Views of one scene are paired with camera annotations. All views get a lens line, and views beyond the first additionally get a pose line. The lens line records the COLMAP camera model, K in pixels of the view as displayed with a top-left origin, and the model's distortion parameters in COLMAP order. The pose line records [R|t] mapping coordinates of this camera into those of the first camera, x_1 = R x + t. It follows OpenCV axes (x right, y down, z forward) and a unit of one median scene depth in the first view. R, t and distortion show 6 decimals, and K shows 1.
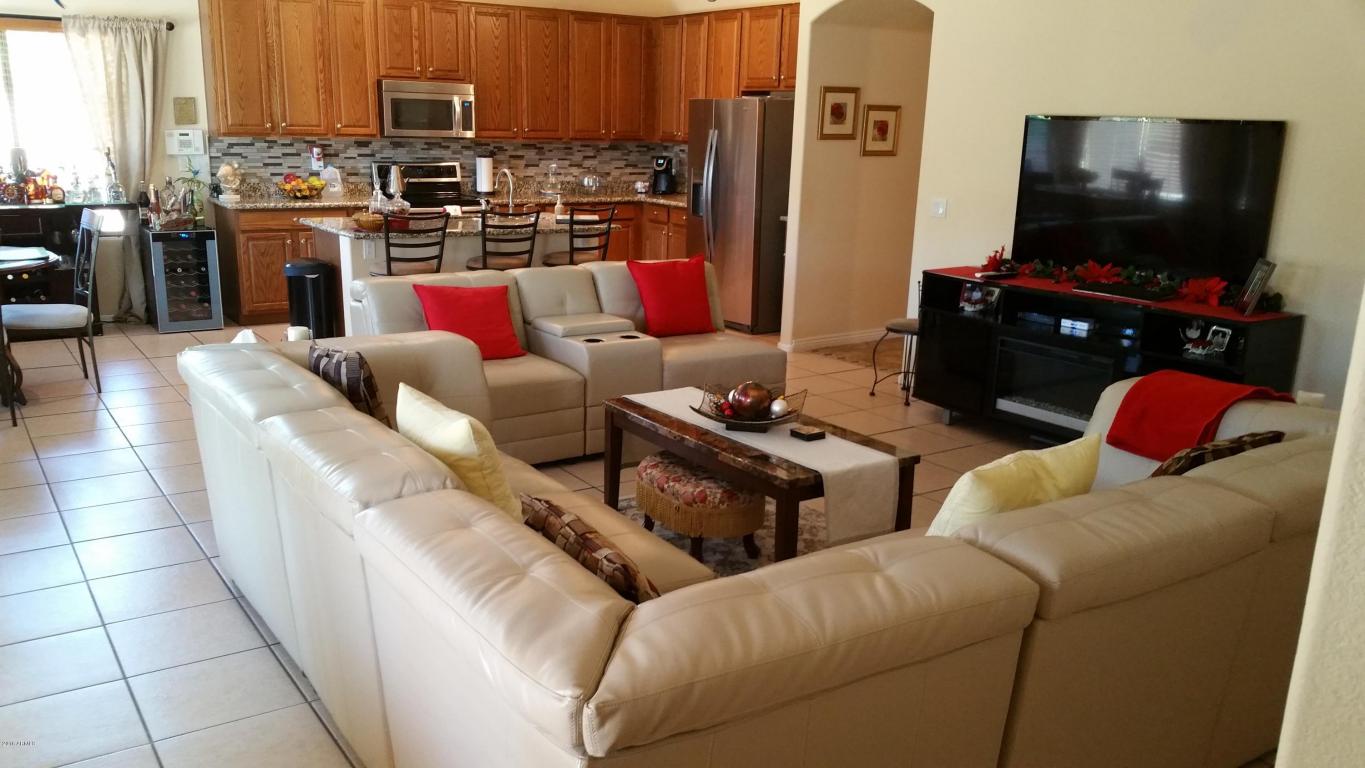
lens RADIAL K [[1118.6, 0, 683.6], [0, 1118.6, 429.7], [0, 0, 1]] dist [0.143574, -0.307909]
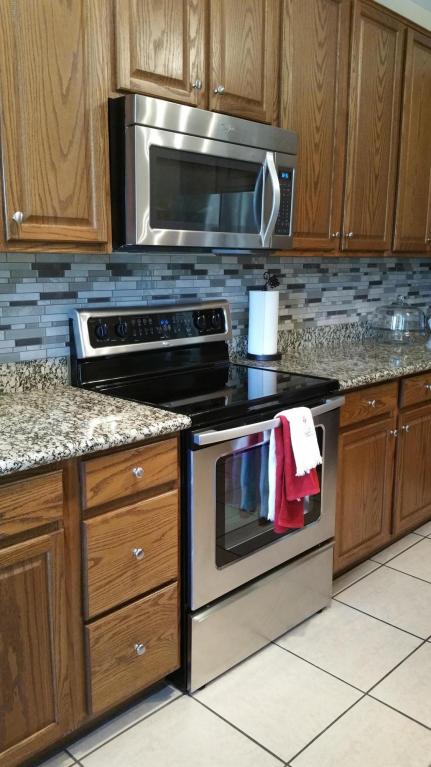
lens RADIAL K [[622.2, 0, 202.7], [0, 622.2, 386.1], [0, 0, 1]] dist [0.093479, -0.178416]
pose [[0.983180, -0.055559, 0.173982, -0.272470], [0.068147, 0.995408, -0.067226, -0.191156], [-0.169448, 0.077951, 0.982452, 0.772995]]
